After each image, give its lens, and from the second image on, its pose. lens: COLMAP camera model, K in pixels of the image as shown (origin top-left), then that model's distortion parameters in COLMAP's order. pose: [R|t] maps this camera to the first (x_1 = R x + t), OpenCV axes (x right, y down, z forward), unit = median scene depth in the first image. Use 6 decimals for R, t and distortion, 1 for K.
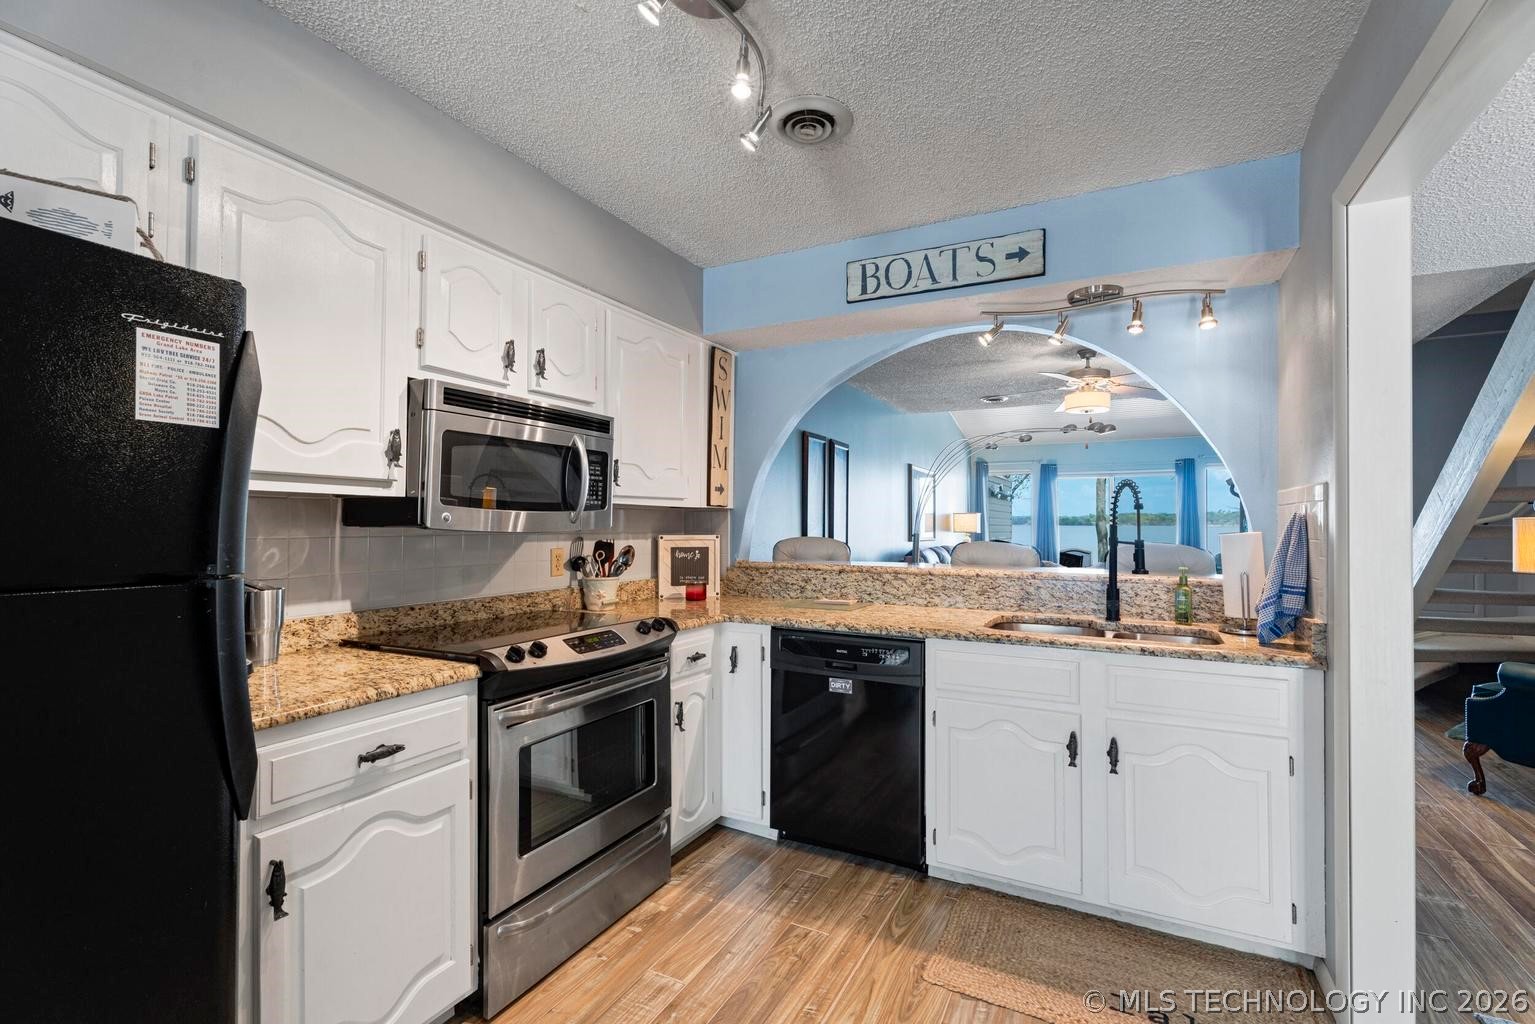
lens RADIAL K [[696.8, 0, 778.1], [0, 696.8, 515.5], [0, 0, 1]] dist [0.004039, 0.000524]
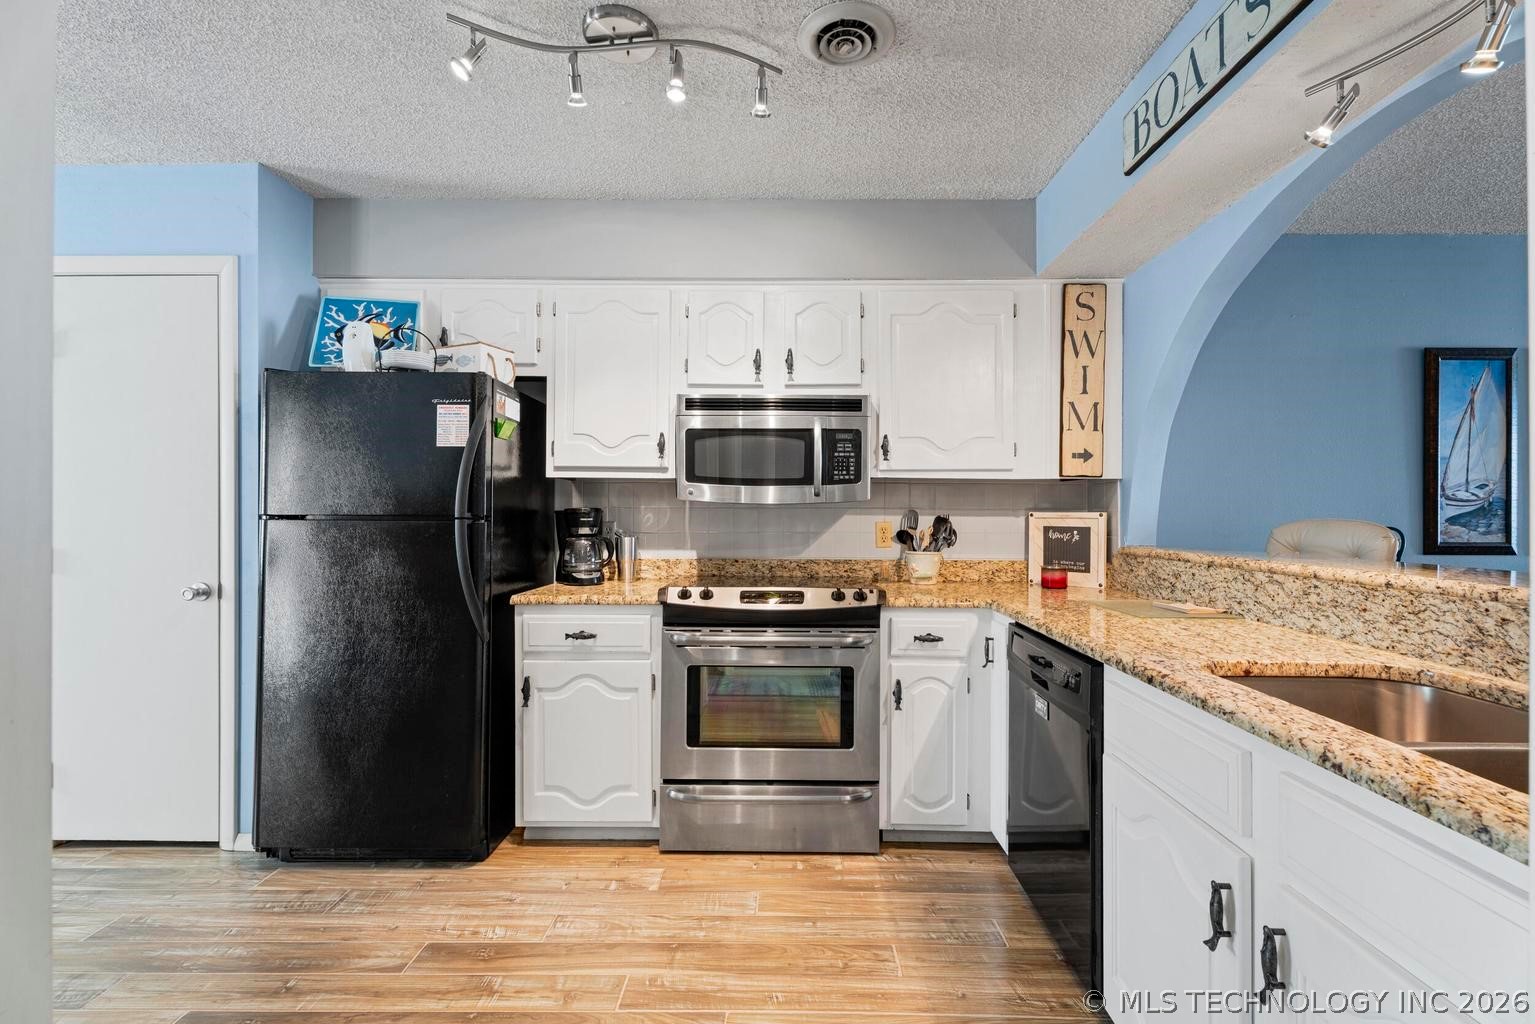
lens RADIAL K [[696.8, 0, 776.7], [0, 696.8, 512.7], [0, 0, 1]] dist [0.004039, 0.000524]
pose [[0.428766, -0.001827, -0.903414, 0.667789], [0.007074, 0.999974, 0.001336, 0.034142], [0.903388, -0.006964, 0.428768, 0.439930]]
